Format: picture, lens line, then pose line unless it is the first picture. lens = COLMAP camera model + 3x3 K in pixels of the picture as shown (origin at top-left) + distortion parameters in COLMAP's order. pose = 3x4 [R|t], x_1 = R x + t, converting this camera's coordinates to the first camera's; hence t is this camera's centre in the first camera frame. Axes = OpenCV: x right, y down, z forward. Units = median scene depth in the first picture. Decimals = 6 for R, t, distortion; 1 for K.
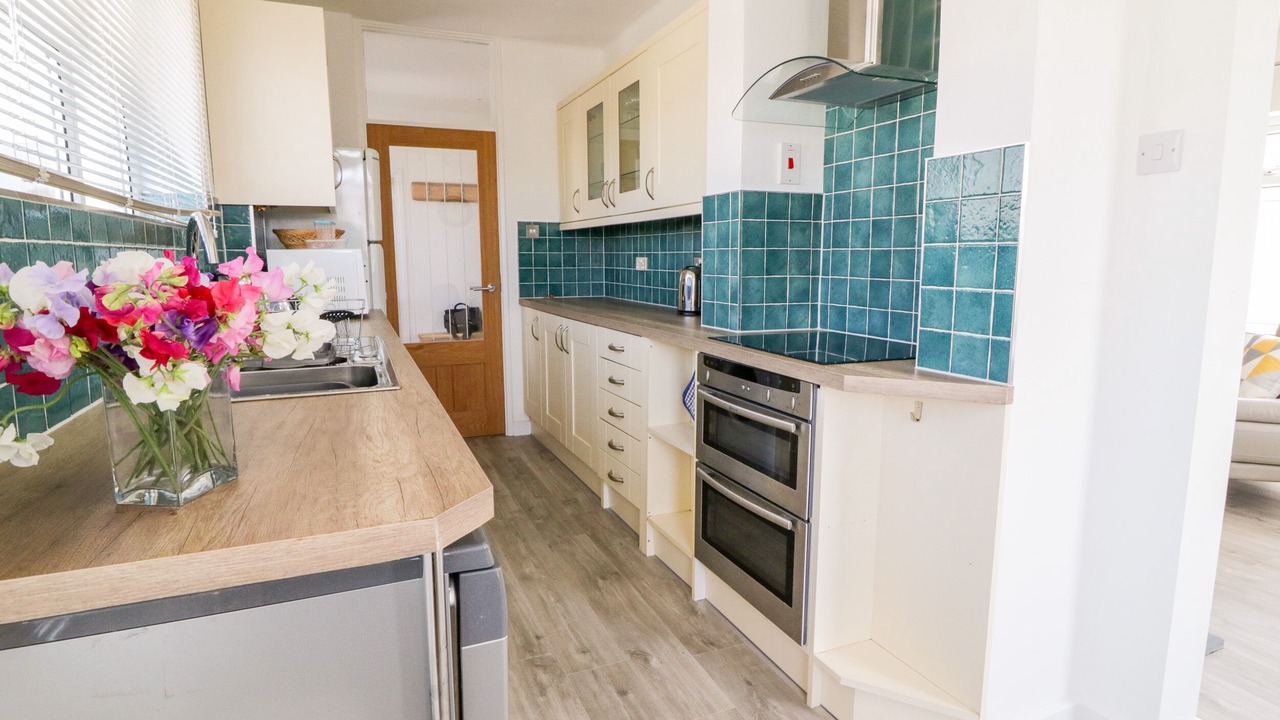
lens RADIAL K [[676.8, 0, 640.1], [0, 676.8, 349.8], [0, 0, 1]] dist [-0.001108, -0.014933]
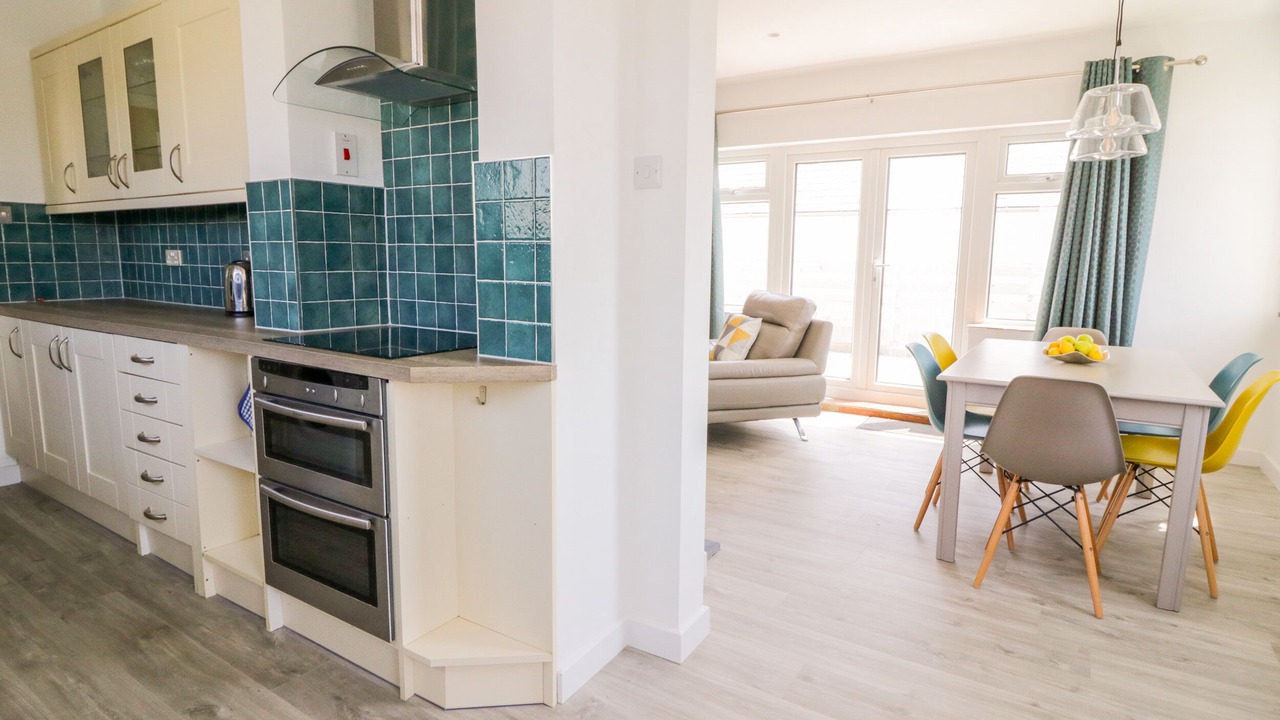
lens RADIAL K [[676.8, 0, 640.1], [0, 676.8, 349.8], [0, 0, 1]] dist [-0.001108, -0.014933]
pose [[0.827209, -0.066677, 0.557924, 0.012696], [0.063301, 0.997672, 0.025378, 0.004420], [-0.558317, 0.014324, 0.829504, -0.028158]]
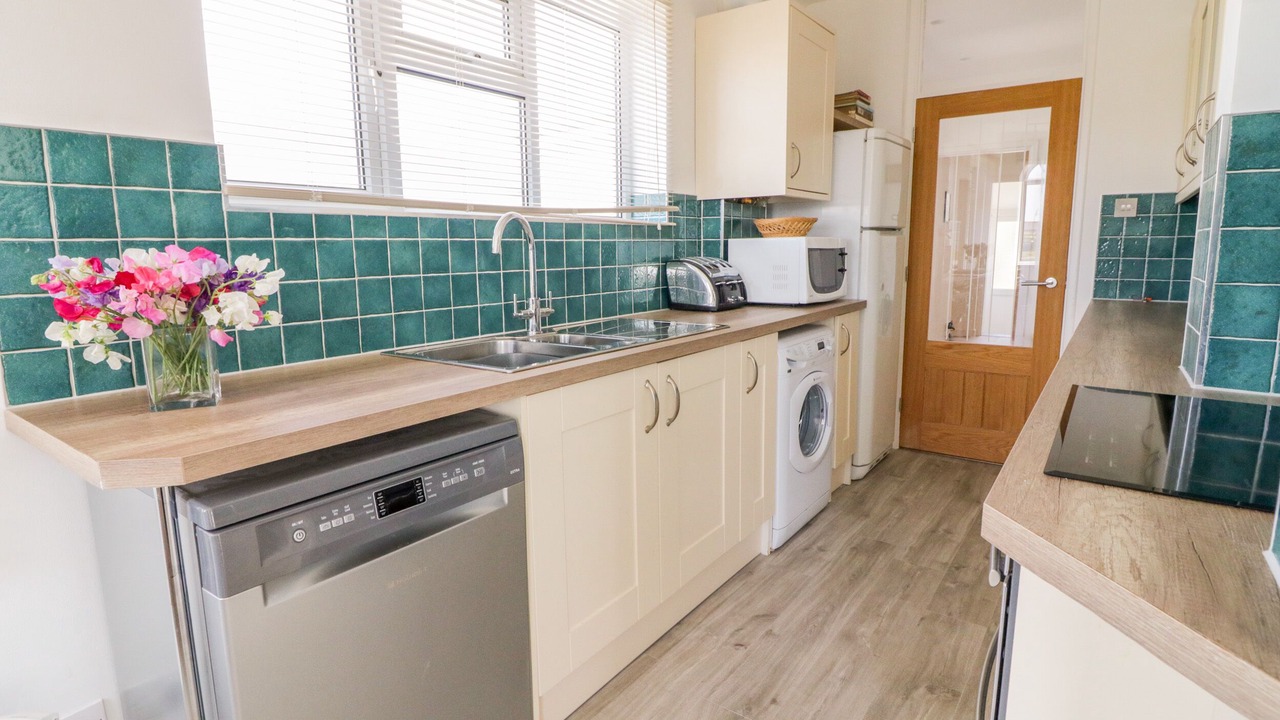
lens RADIAL K [[656.1, 0, 622.5], [0, 656.1, 354.3], [0, 0, 1]] dist [-0.025936, -0.000163]
pose [[0.488039, 0.132438, -0.862715, 0.398324], [-0.106303, 0.990082, 0.091855, -0.054215], [0.866324, 0.046880, 0.497277, 0.421041]]
